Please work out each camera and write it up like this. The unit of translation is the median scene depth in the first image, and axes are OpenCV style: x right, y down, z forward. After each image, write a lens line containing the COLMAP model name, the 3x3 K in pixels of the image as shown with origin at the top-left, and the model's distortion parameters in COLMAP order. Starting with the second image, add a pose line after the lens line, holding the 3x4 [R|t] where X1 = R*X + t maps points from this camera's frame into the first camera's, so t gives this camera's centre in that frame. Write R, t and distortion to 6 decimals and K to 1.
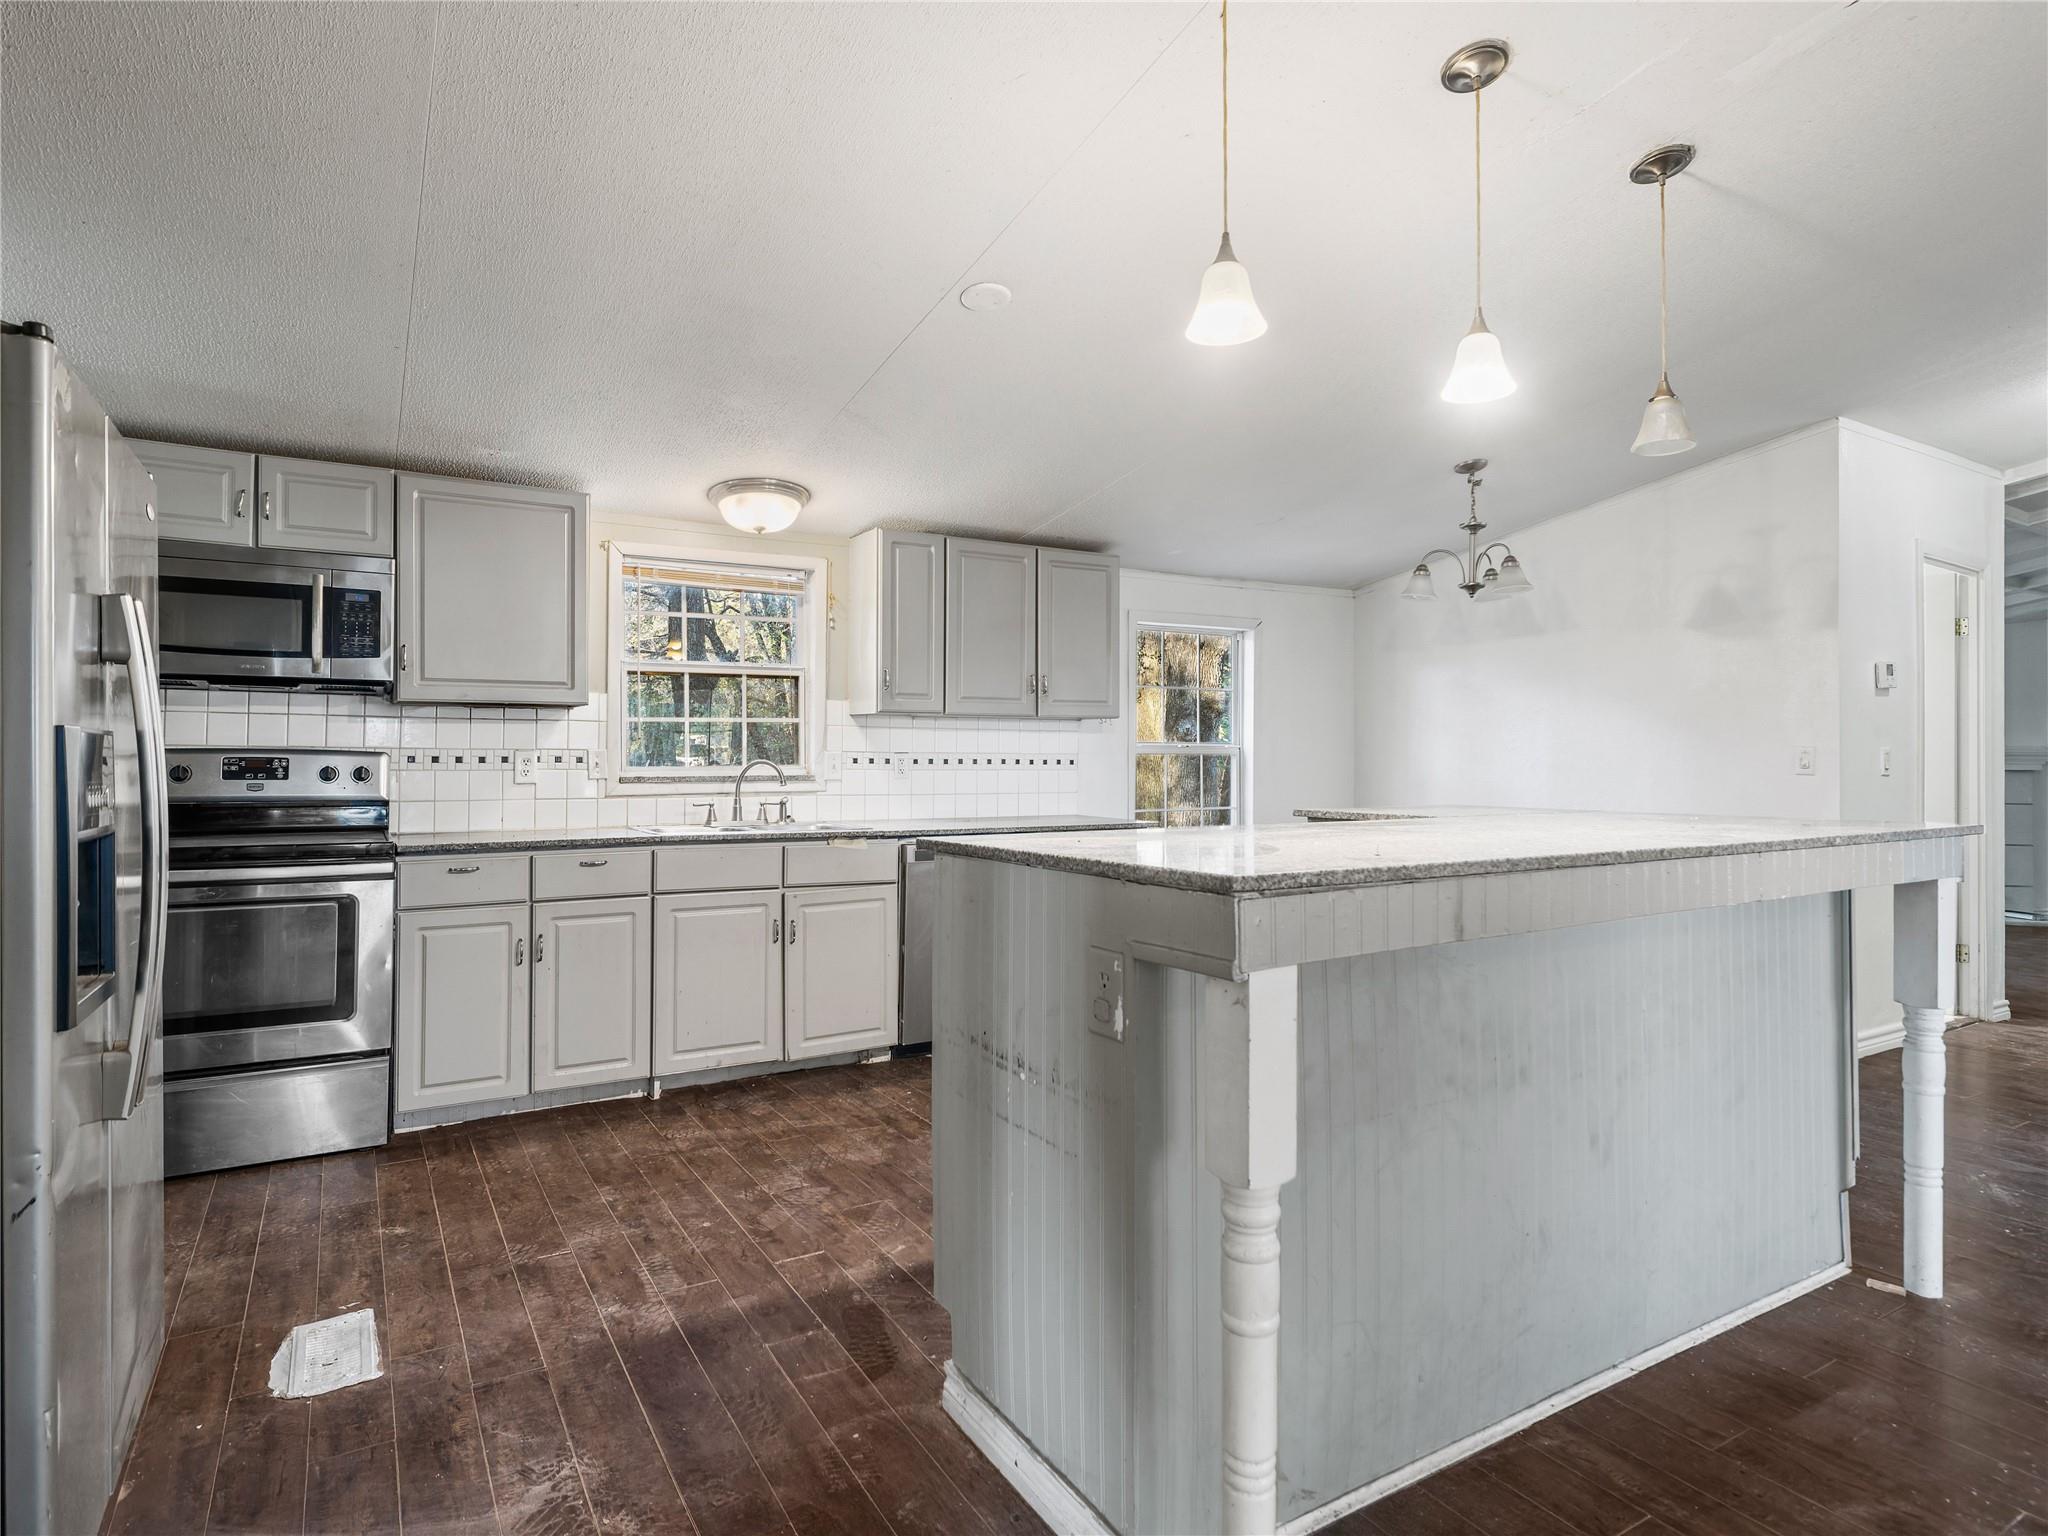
lens RADIAL K [[1119.5, 0, 1032.9], [0, 1119.5, 743.6], [0, 0, 1]] dist [0.004501, 0.000193]
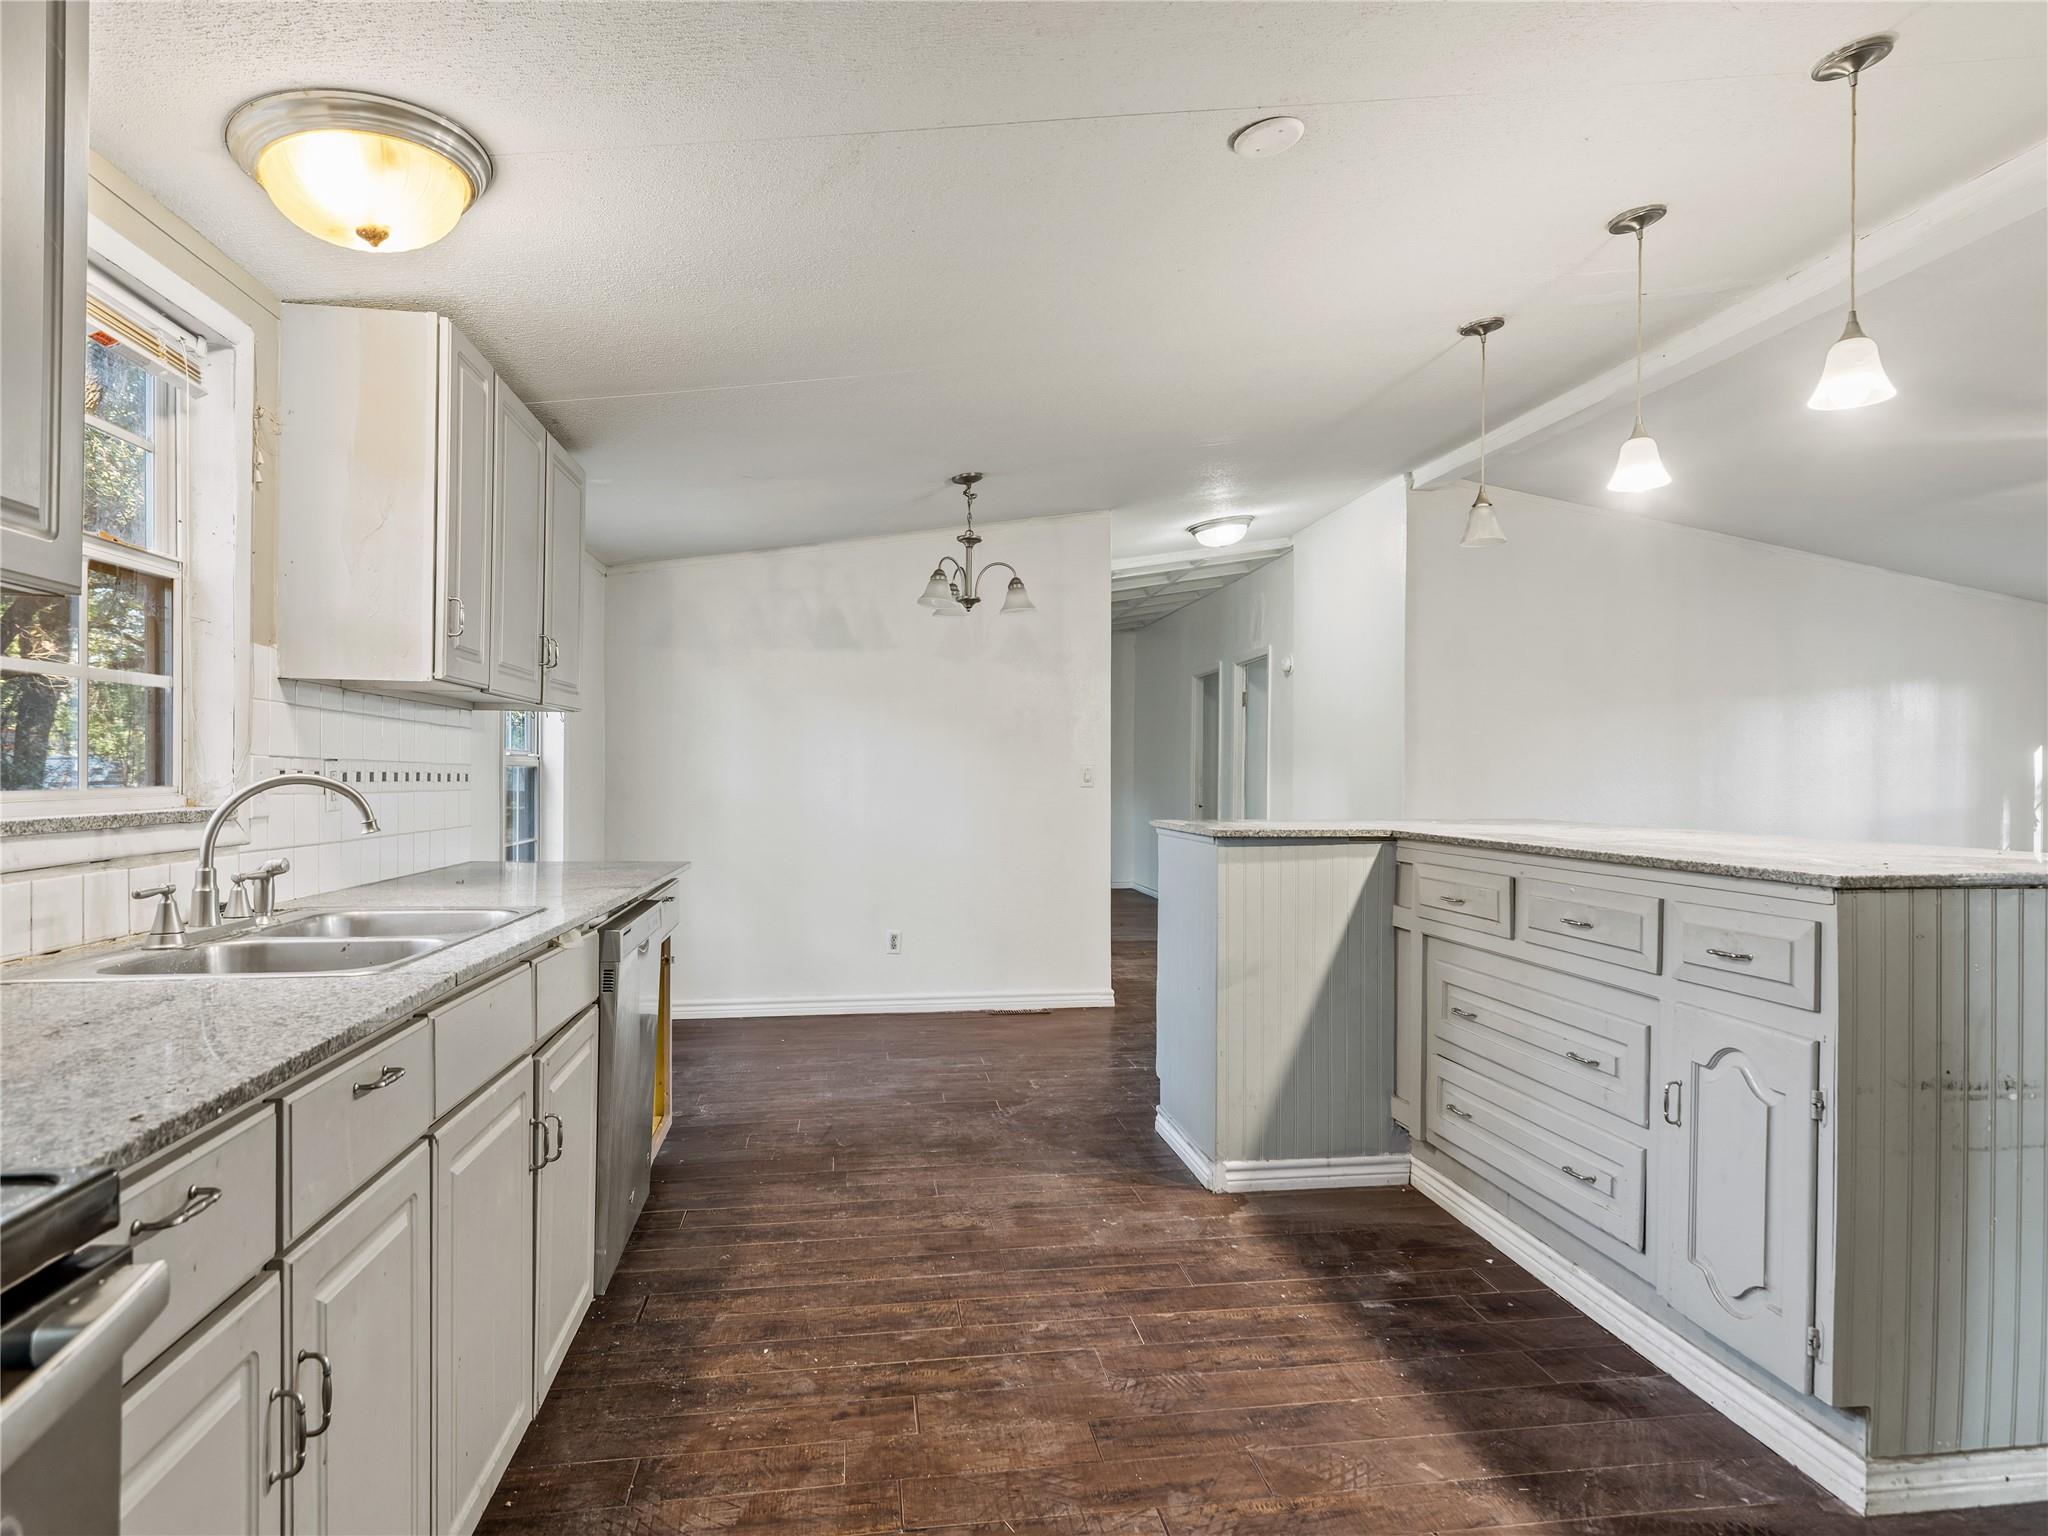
lens RADIAL K [[1135.9, 0, 1020.3], [0, 1135.9, 780.1], [0, 0, 1]] dist [0.006226, -0.002535]
pose [[0.391157, -0.002524, 0.920320, -0.622537], [-0.019056, 0.999760, 0.010841, 0.008044], [-0.920127, -0.021778, 0.391015, 0.680055]]
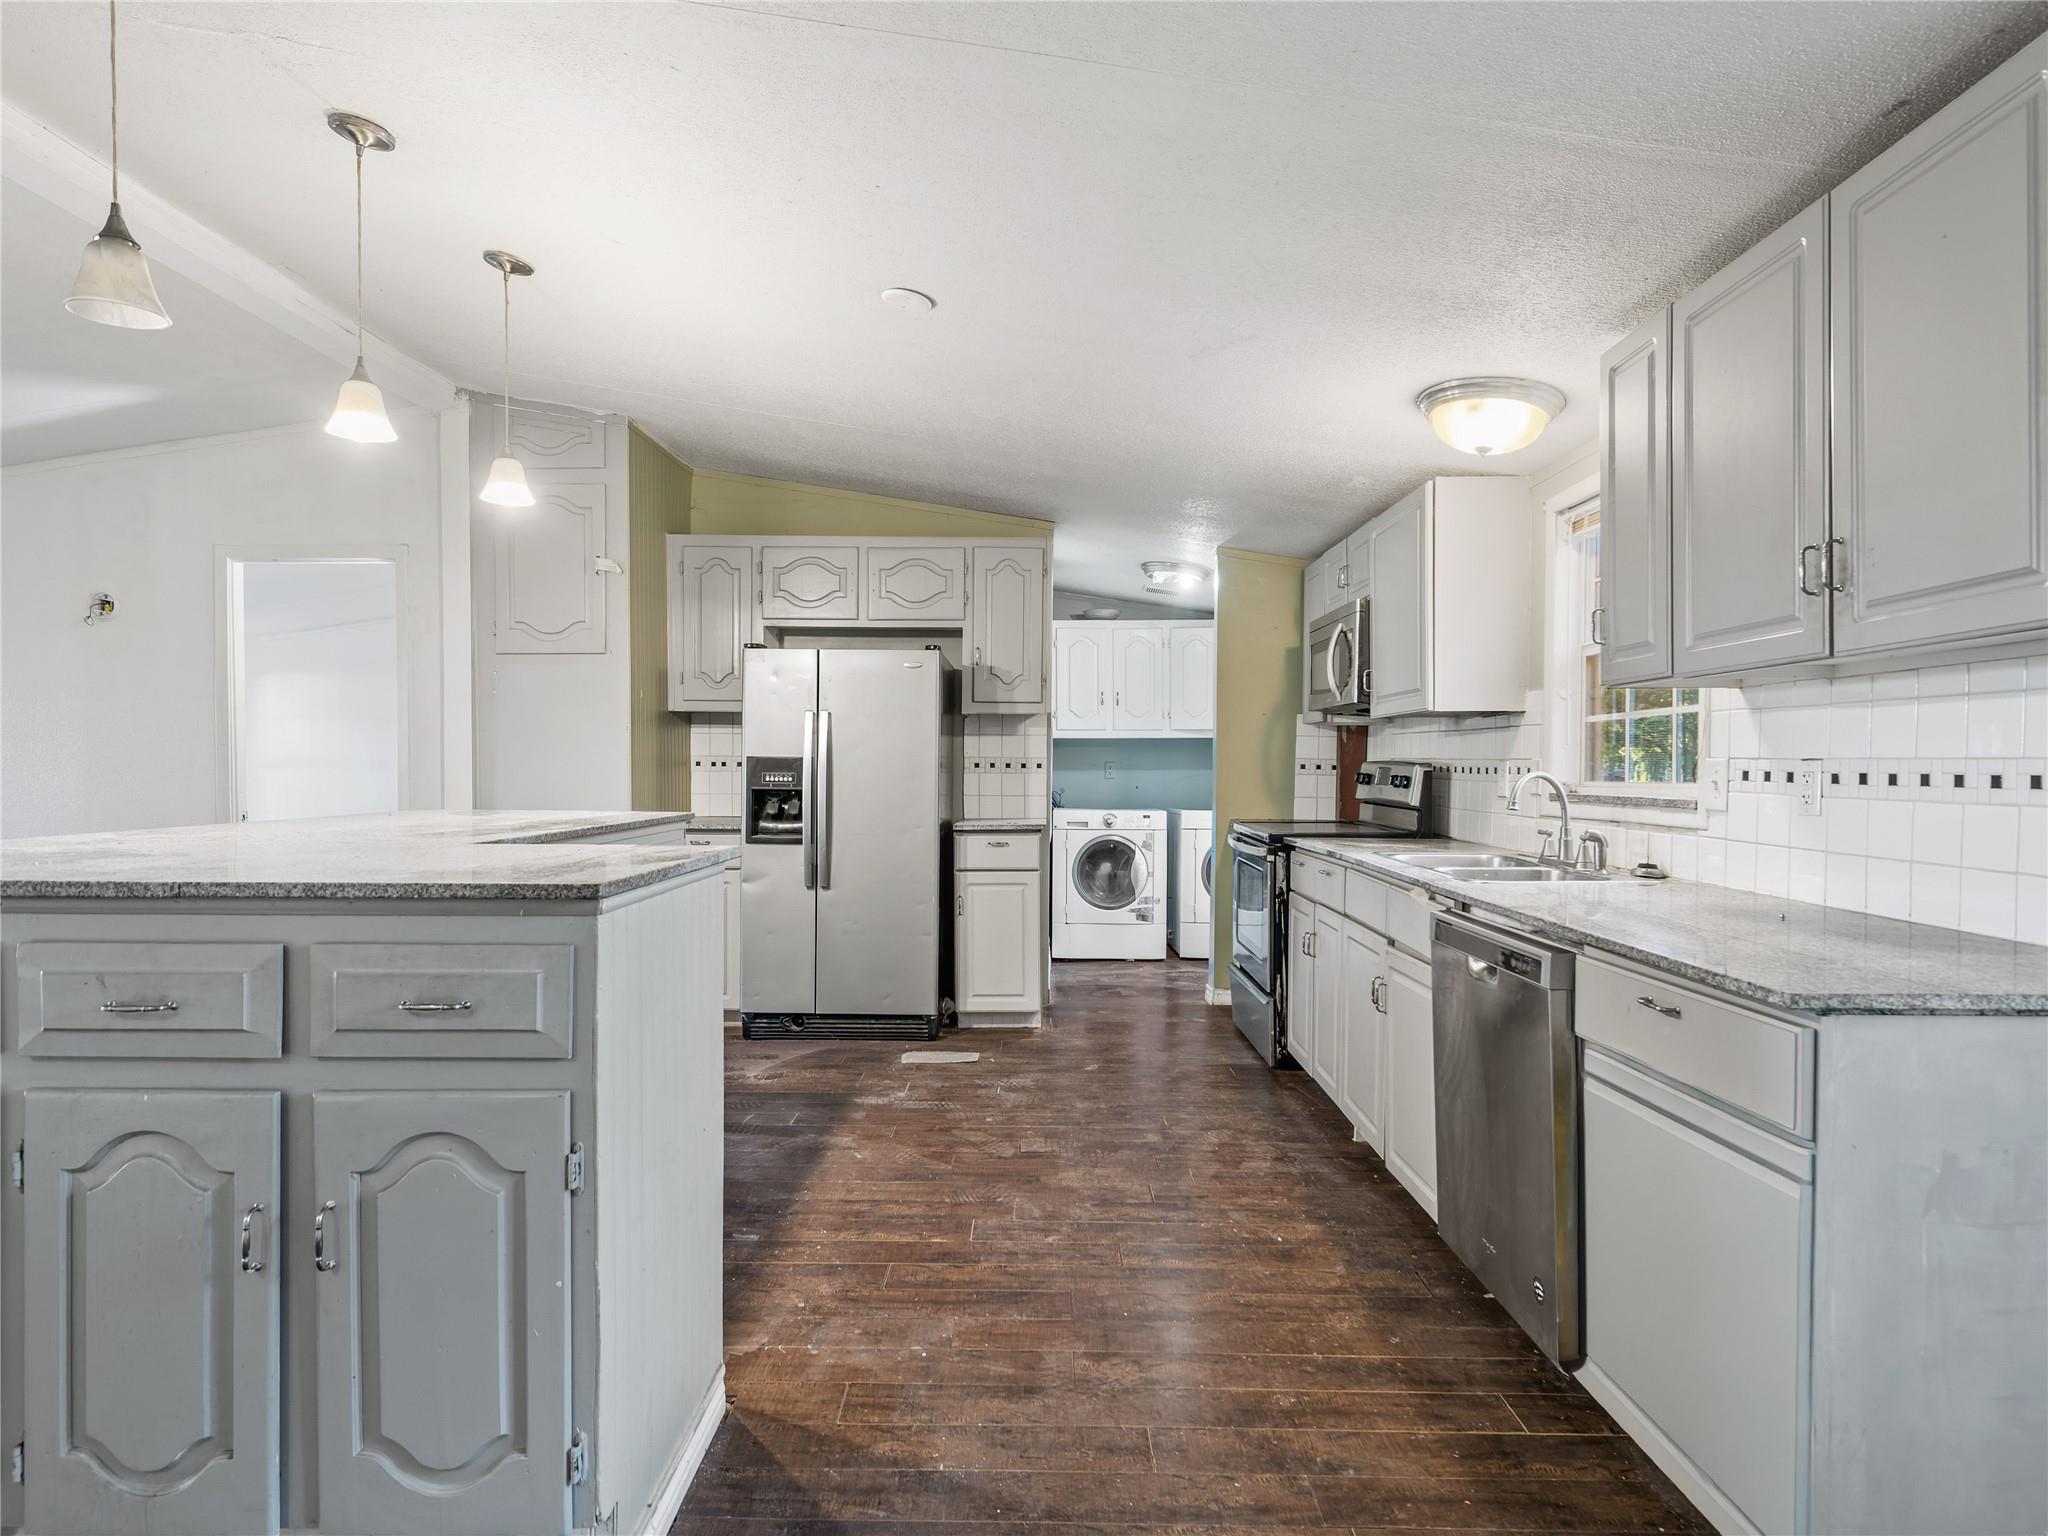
lens RADIAL K [[1128.2, 0, 1030.2], [0, 1128.2, 770.1], [0, 0, 1]] dist [0.008237, -0.001440]
pose [[-0.524819, -0.002689, -0.851210, 0.605539], [0.004438, 0.999973, -0.005895, 0.018504], [0.851202, -0.006872, -0.524793, 1.290723]]
